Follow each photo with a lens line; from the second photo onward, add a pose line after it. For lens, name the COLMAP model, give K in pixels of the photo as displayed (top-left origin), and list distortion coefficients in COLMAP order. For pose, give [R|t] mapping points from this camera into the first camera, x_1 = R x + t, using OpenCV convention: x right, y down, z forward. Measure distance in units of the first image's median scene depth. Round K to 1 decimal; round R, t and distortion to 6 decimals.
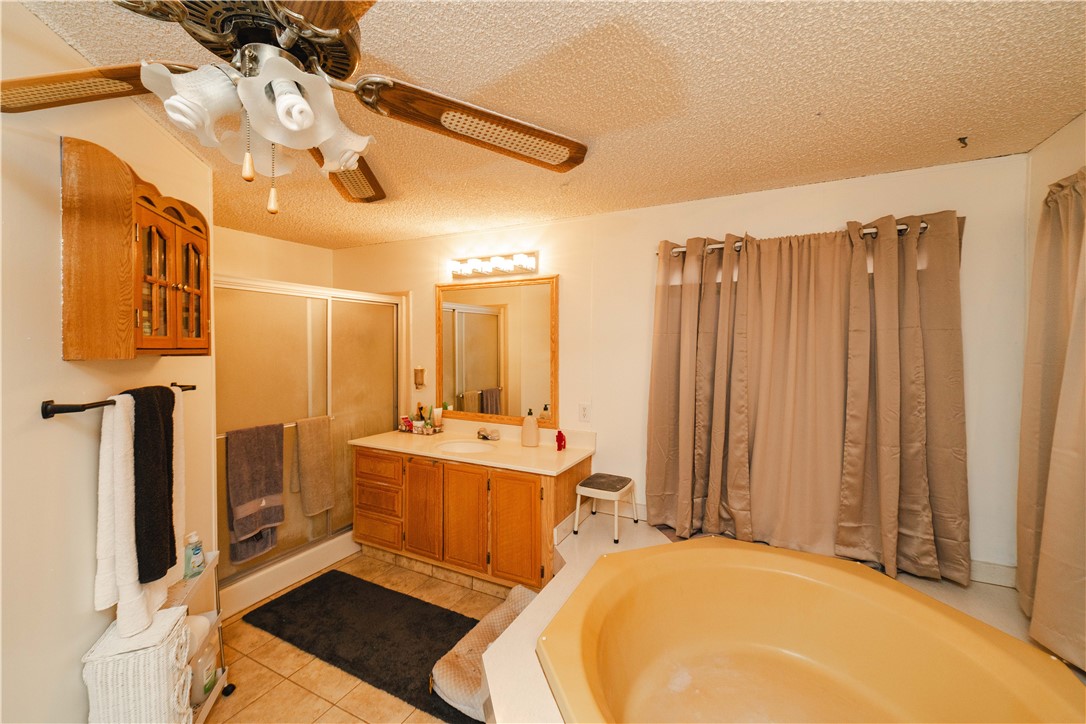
lens RADIAL K [[427.9, 0, 540.3], [0, 427.9, 355.6], [0, 0, 1]] dist [0.000177, 0.000321]
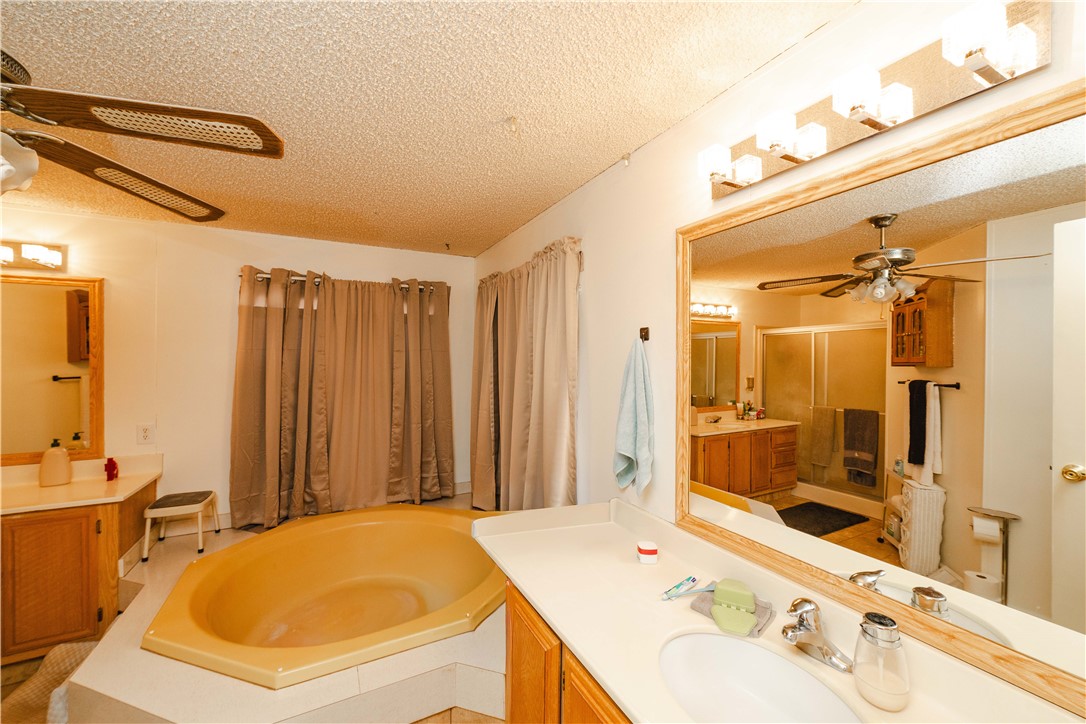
lens RADIAL K [[427.9, 0, 540.3], [0, 427.9, 355.6], [0, 0, 1]] dist [0.000177, 0.000321]
pose [[0.580142, 0.011972, 0.814428, -0.187434], [0.019437, 0.999404, -0.028537, 0.010320], [-0.814284, 0.032386, 0.579563, -0.266862]]
